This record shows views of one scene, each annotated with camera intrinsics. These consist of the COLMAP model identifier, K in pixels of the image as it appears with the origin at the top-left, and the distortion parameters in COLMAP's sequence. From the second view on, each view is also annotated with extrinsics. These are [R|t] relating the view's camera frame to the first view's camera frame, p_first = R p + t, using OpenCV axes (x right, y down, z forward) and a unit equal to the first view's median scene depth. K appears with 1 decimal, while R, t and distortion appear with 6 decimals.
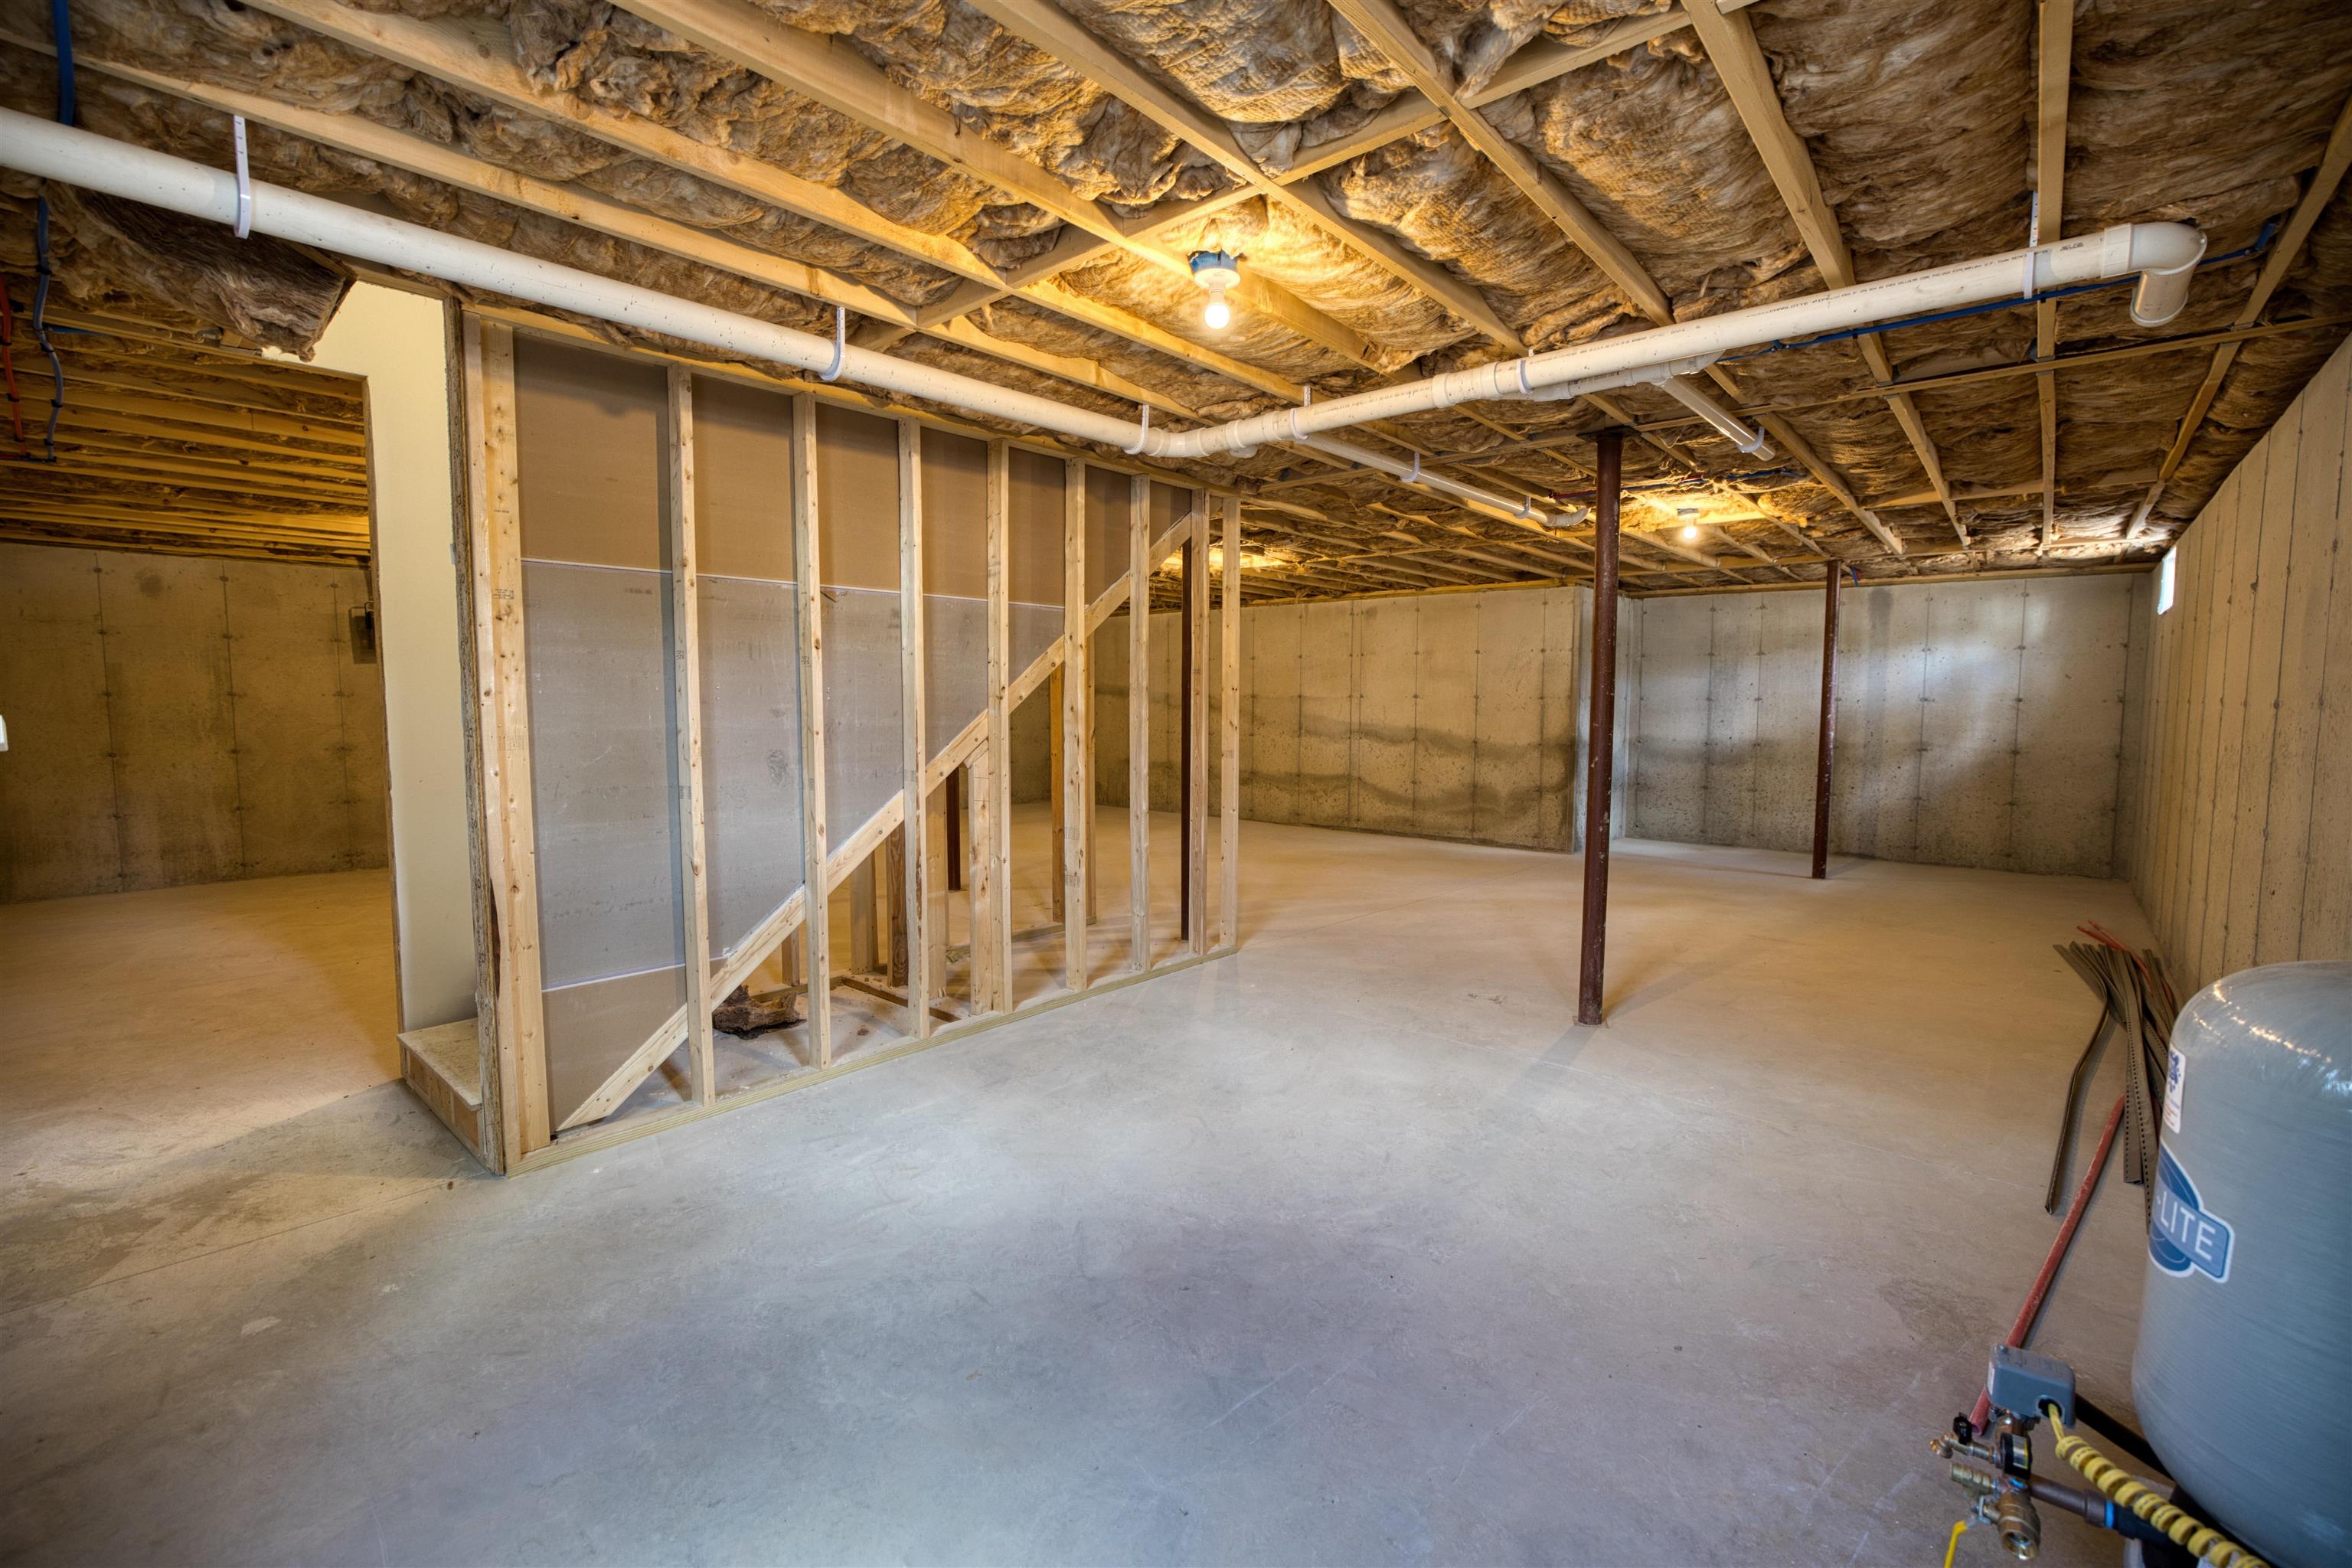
lens RADIAL K [[1004.4, 0, 1184.9], [0, 1004.4, 777.5], [0, 0, 1]] dist [-0.030309, 0.000107]
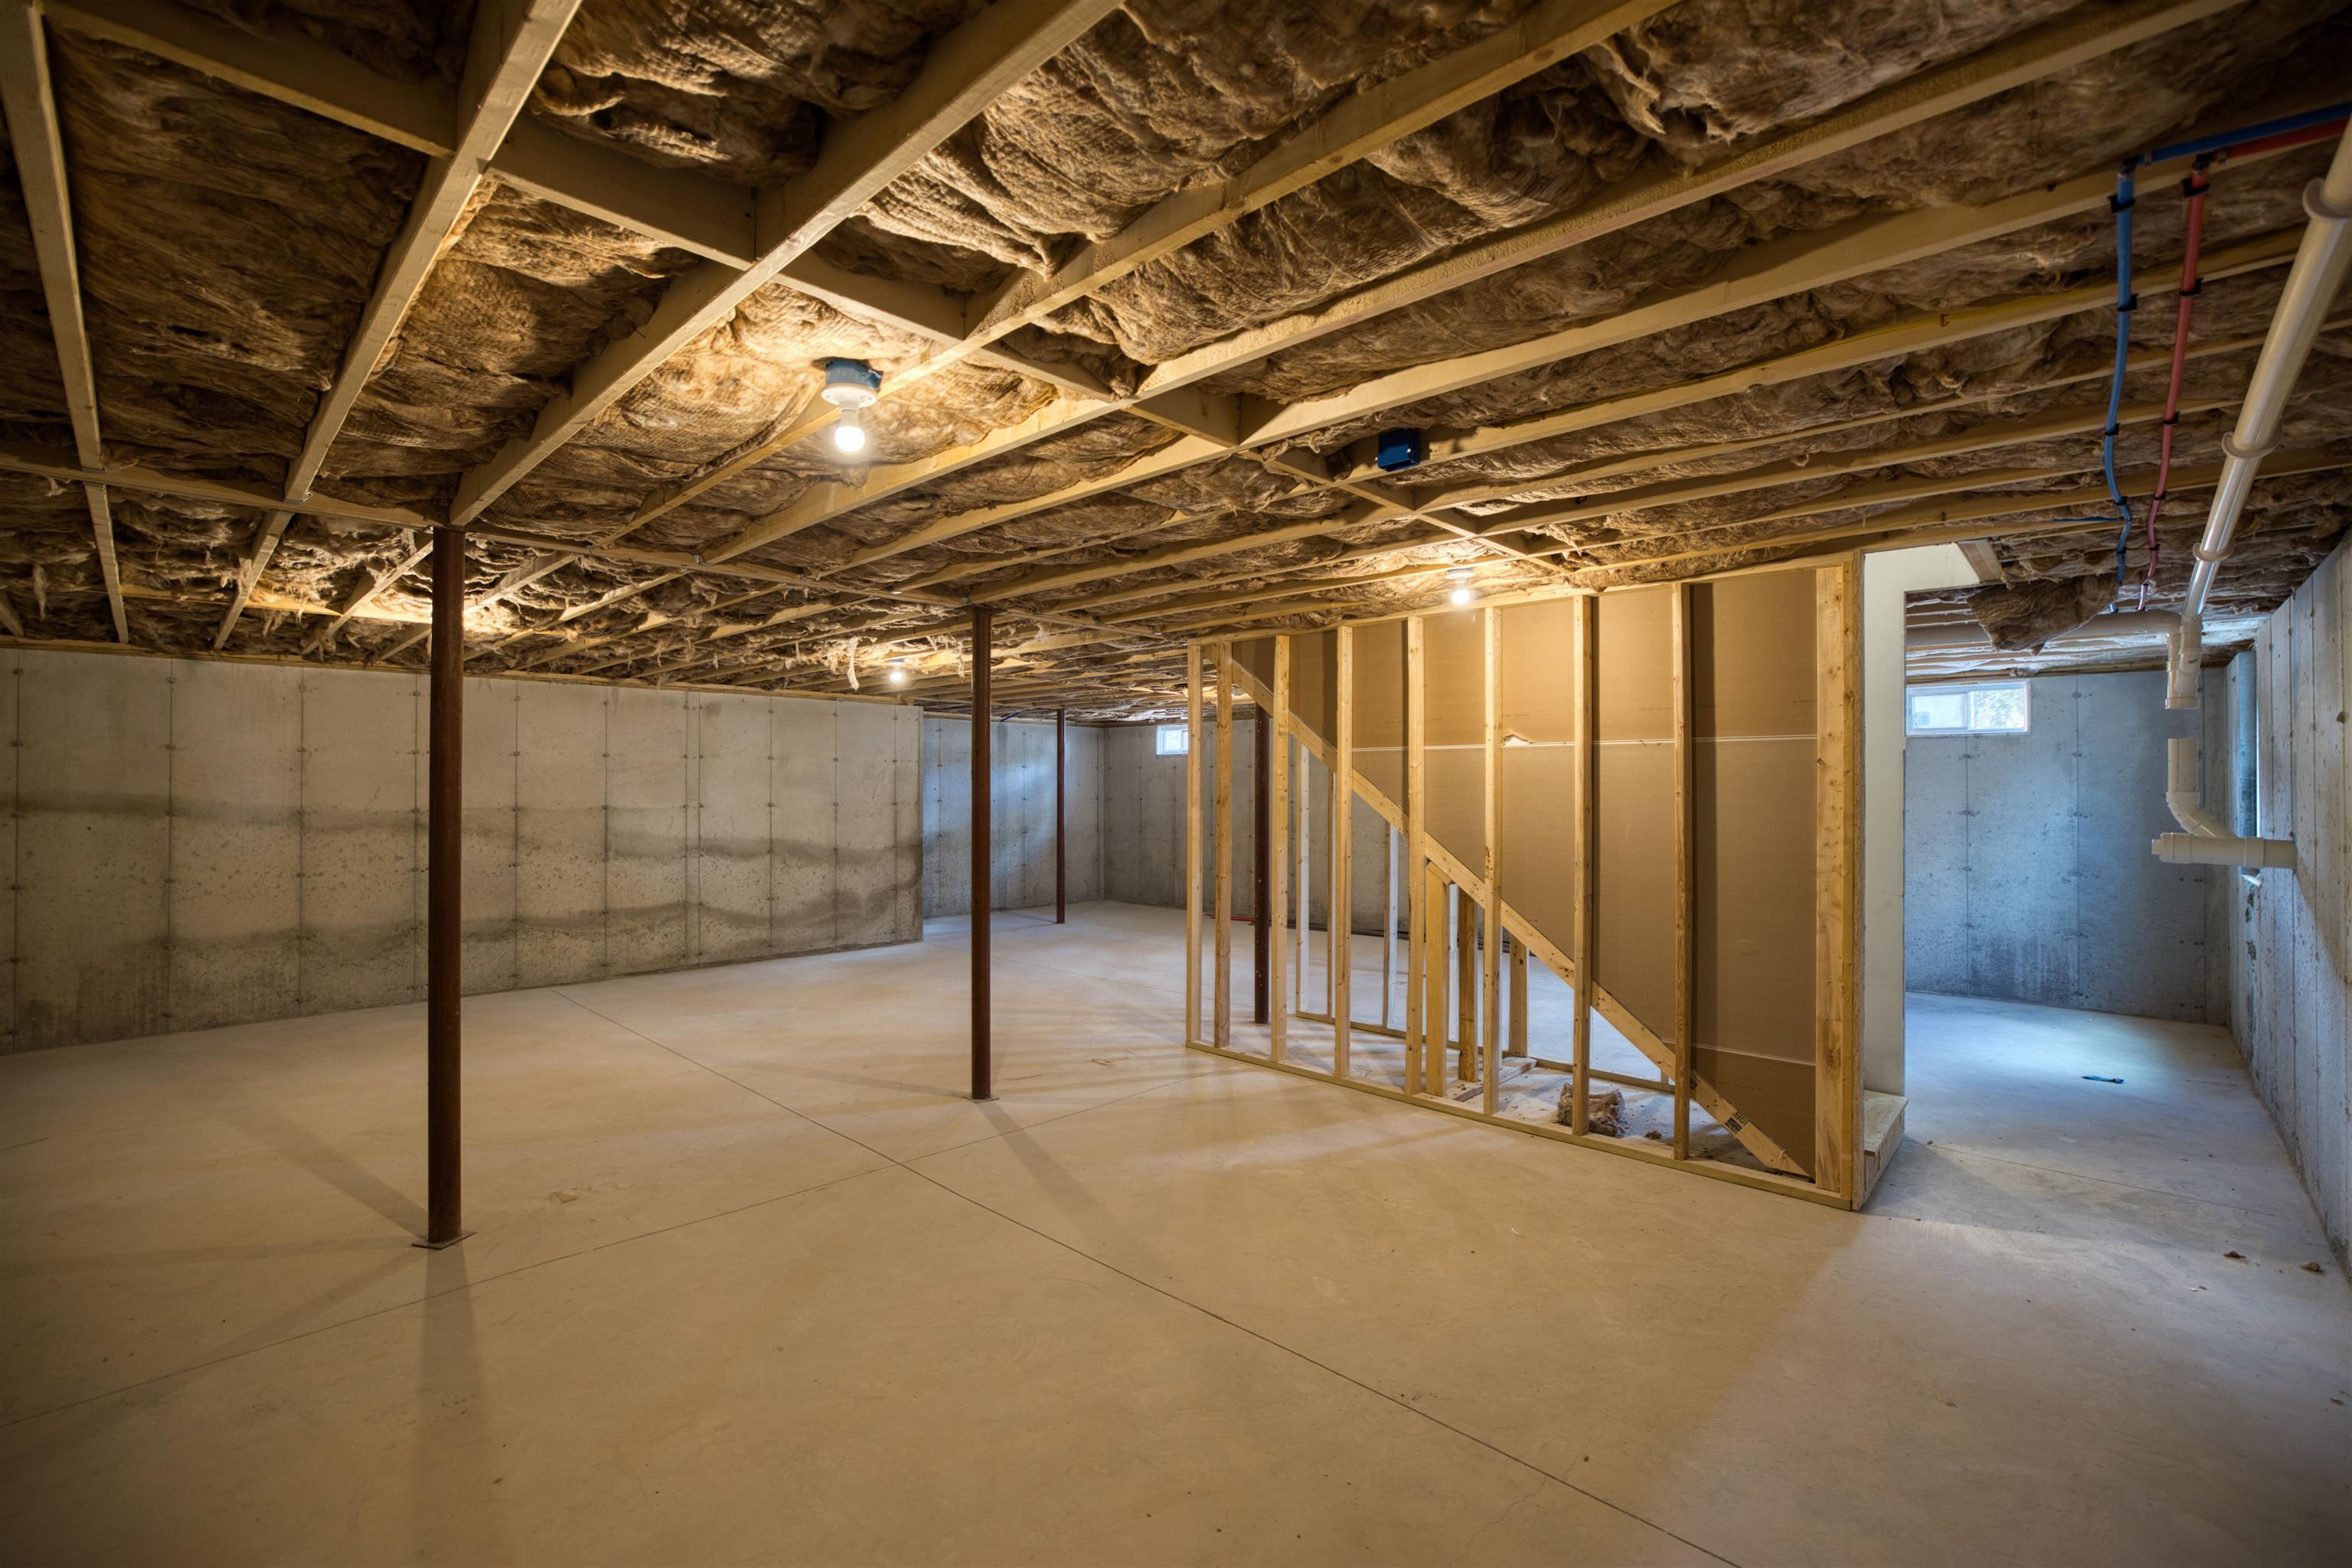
lens RADIAL K [[1004.4, 0, 1184.9], [0, 1004.4, 777.5], [0, 0, 1]] dist [-0.030309, 0.000107]
pose [[0.050663, 0.002334, 0.998713, -0.686151], [0.076098, 0.997081, -0.006191, -0.073814], [-0.995812, 0.076313, 0.050338, 0.593910]]
